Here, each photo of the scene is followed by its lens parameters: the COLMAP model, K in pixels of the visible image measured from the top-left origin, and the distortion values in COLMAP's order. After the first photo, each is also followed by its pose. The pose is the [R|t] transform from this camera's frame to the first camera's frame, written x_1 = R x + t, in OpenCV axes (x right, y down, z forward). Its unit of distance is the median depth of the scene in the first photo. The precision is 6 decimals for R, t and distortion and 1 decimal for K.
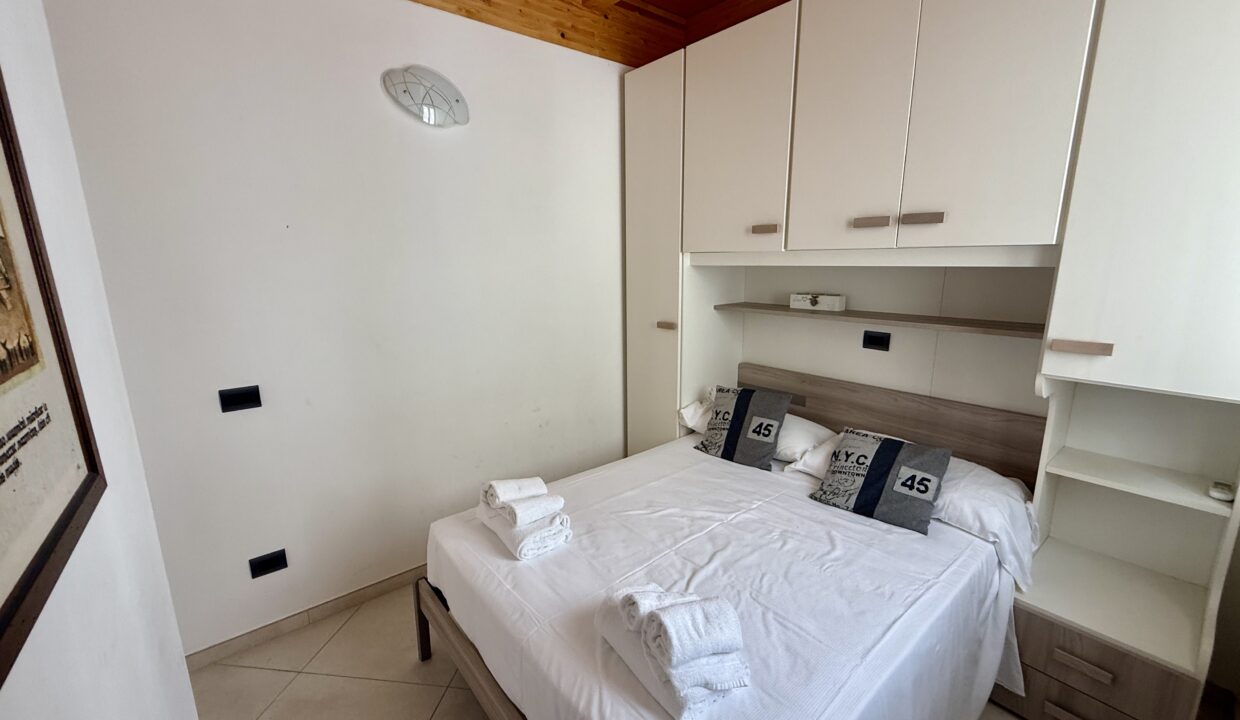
lens RADIAL K [[494.2, 0, 616.2], [0, 494.2, 362.4], [0, 0, 1]] dist [0.000594, -0.000111]
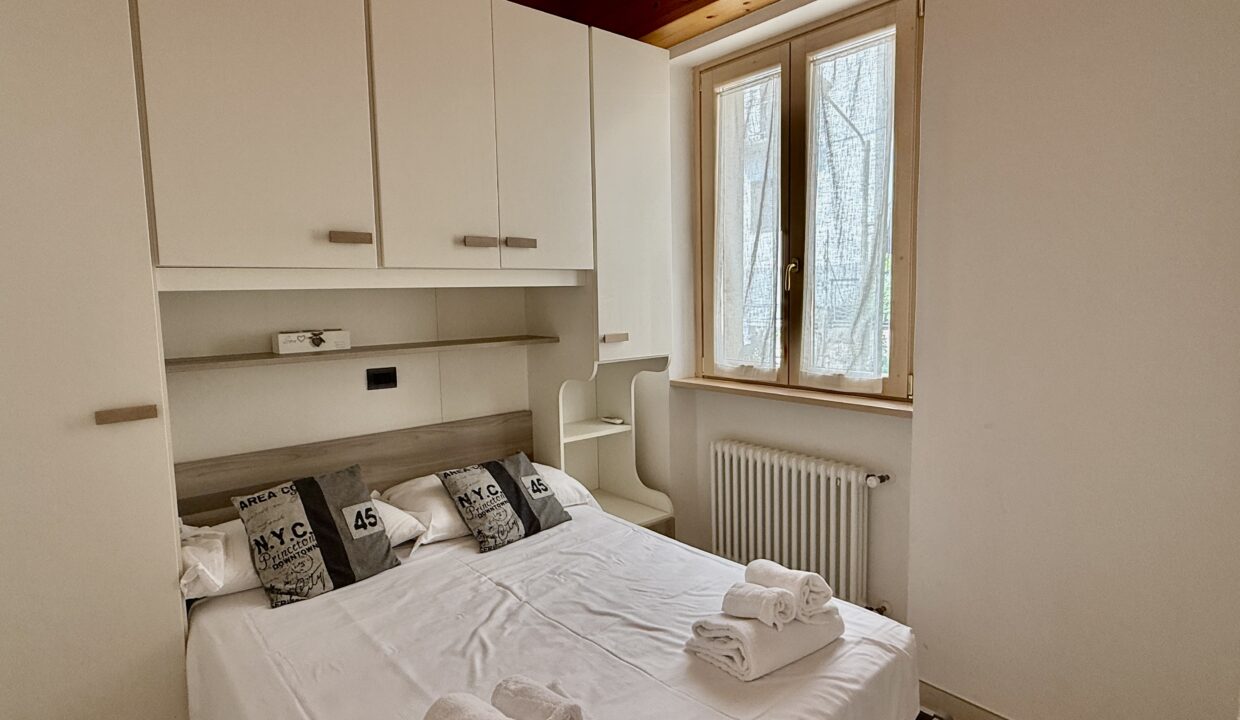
lens RADIAL K [[647.6, 0, 616.6], [0, 647.6, 359.0], [0, 0, 1]] dist [0.001800, 0.000159]
pose [[-0.011313, -0.087908, 0.996064, -0.628385], [0.228435, 0.969559, 0.088163, -0.087316], [-0.973493, 0.228534, 0.009112, 0.619848]]
